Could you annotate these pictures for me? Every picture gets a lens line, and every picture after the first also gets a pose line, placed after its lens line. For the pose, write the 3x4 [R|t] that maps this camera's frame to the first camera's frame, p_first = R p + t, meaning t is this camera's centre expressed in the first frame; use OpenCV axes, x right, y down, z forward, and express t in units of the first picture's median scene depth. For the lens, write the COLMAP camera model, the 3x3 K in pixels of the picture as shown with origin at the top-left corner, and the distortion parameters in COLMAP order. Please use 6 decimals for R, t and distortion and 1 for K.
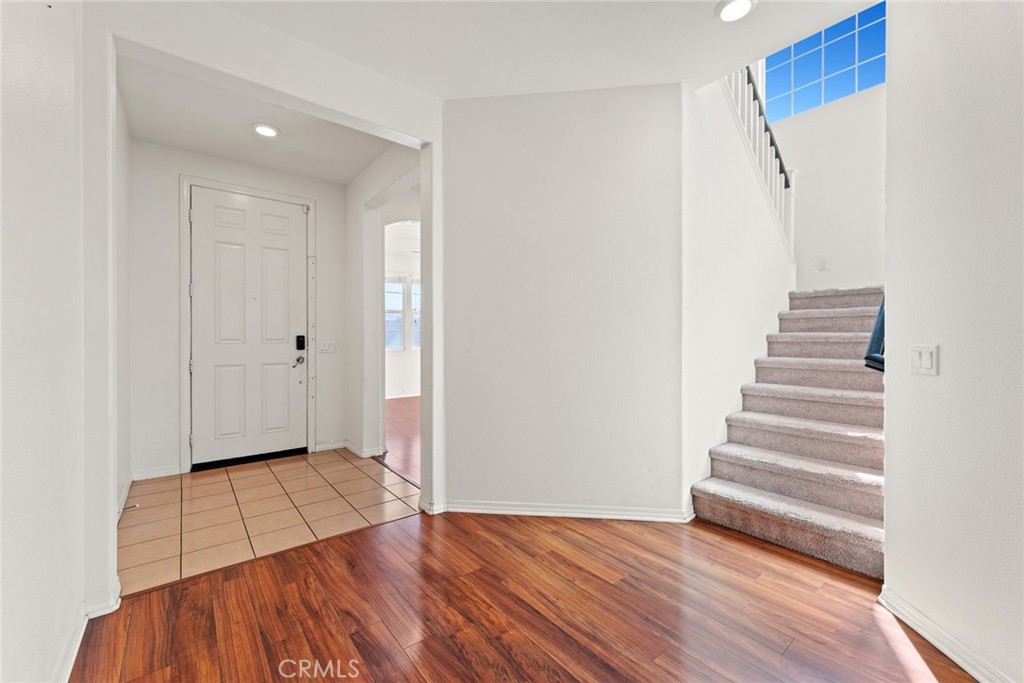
lens RADIAL K [[409.7, 0, 511.2], [0, 409.7, 339.4], [0, 0, 1]] dist [0.000351, 0.000247]
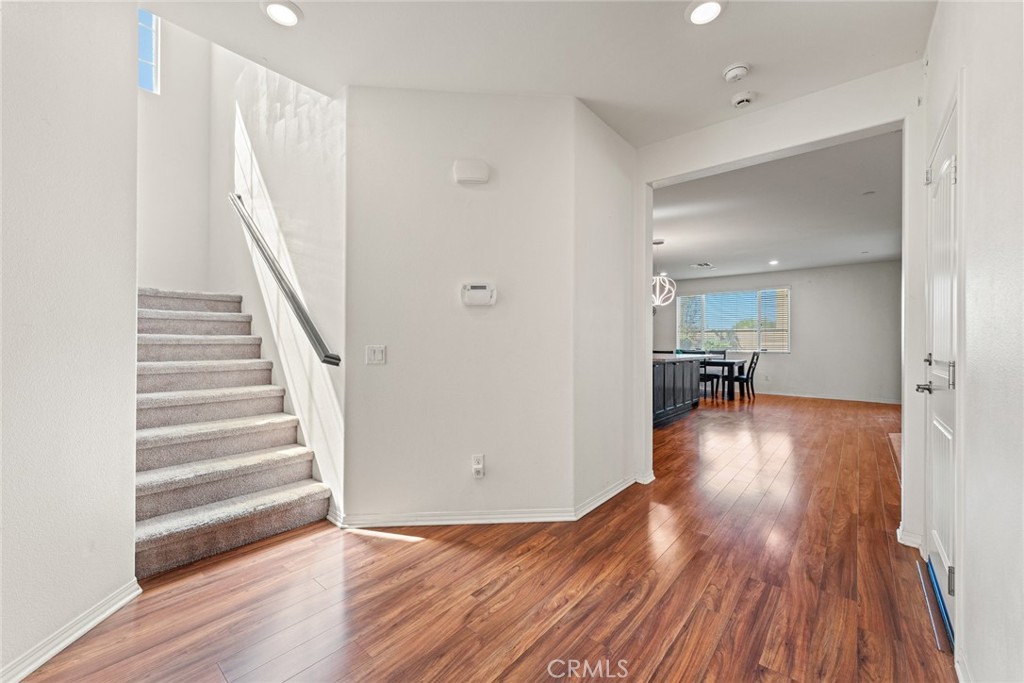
lens RADIAL K [[409.7, 0, 505.4], [0, 409.7, 343.2], [0, 0, 1]] dist [0.000351, 0.000247]
pose [[-0.184336, -0.002399, 0.982860, -0.441797], [-0.003784, 0.999991, 0.001731, -0.001201], [-0.982856, -0.003400, -0.184343, 0.531104]]
